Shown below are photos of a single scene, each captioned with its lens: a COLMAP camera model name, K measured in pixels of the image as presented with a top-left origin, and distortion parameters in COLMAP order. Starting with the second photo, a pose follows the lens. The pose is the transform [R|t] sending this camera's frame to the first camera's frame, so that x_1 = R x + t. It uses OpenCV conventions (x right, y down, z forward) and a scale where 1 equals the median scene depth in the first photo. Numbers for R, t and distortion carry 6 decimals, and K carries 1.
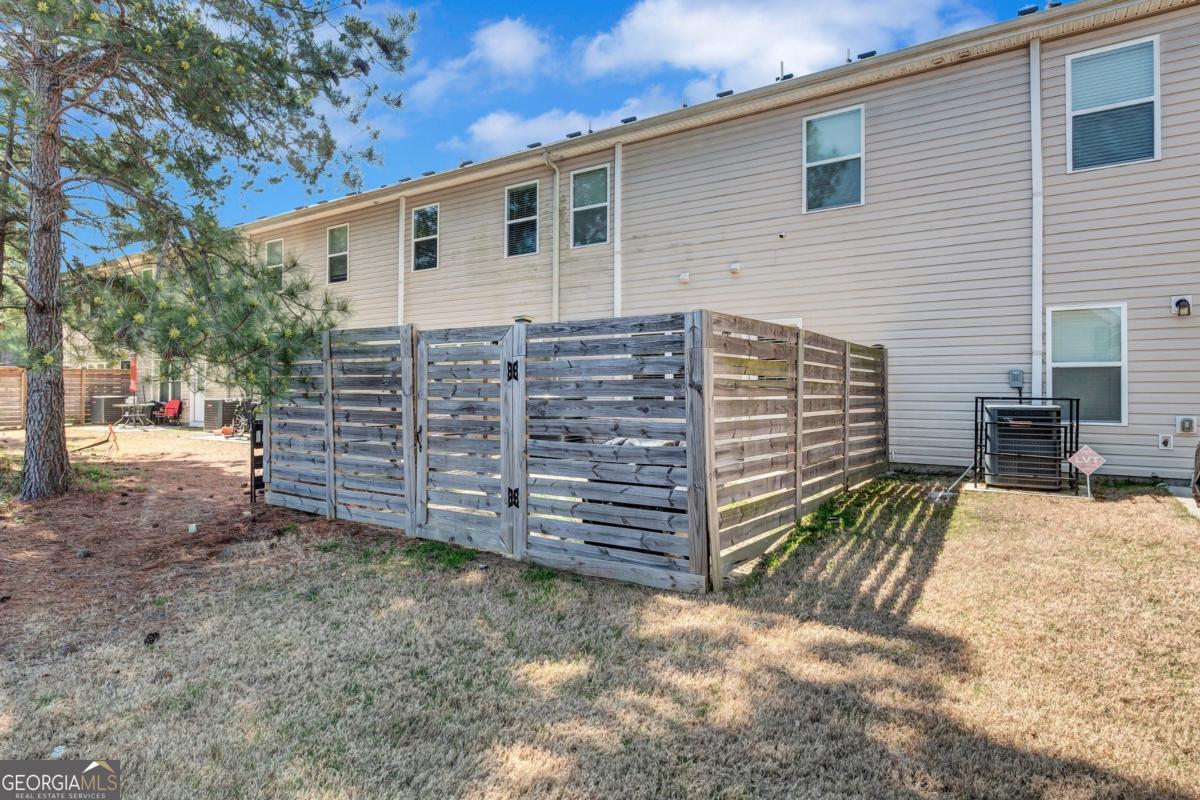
lens RADIAL K [[679.8, 0, 600.0], [0, 679.8, 400.0], [0, 0, 1]] dist [0.007206, -0.011341]
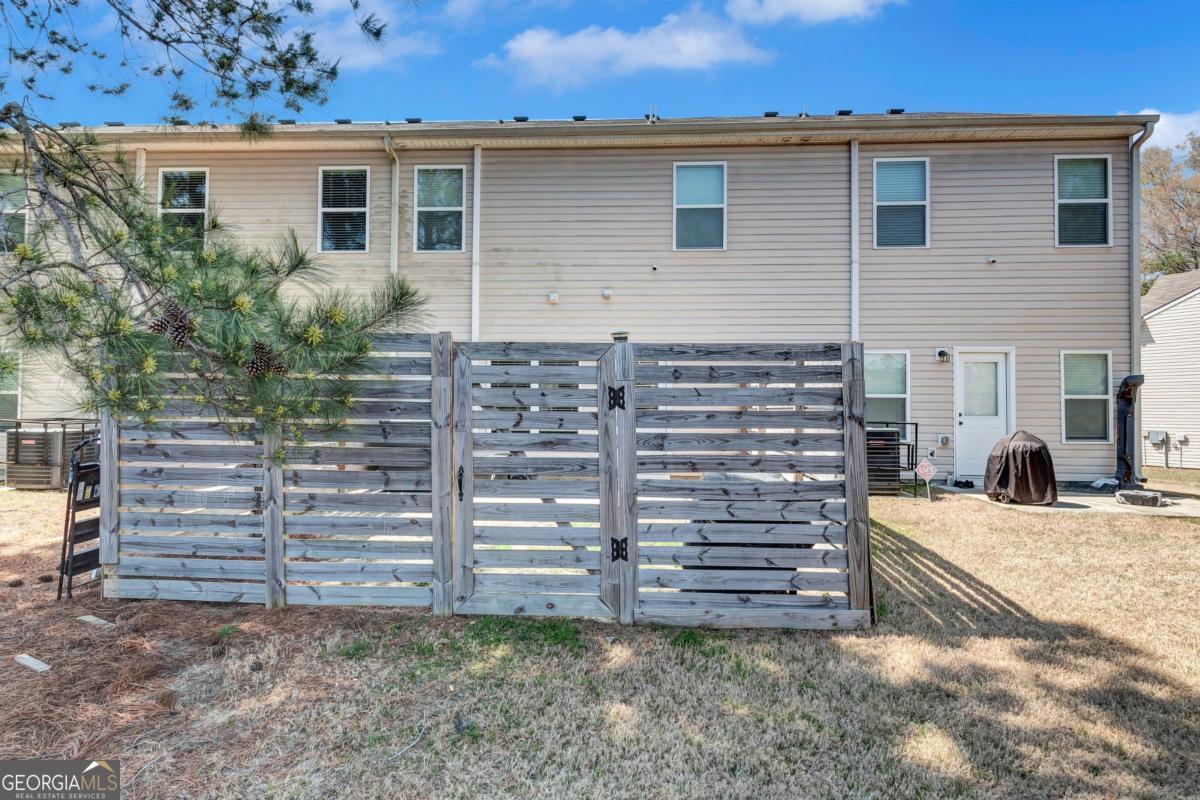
lens RADIAL K [[641.9, 0, 599.9], [0, 641.9, 405.2], [0, 0, 1]] dist [0.002267, -0.000681]
pose [[0.846444, 0.007863, 0.532419, -0.458917], [0.000451, 0.999880, -0.015484, -0.017402], [-0.532477, 0.013346, 0.846339, 0.275544]]
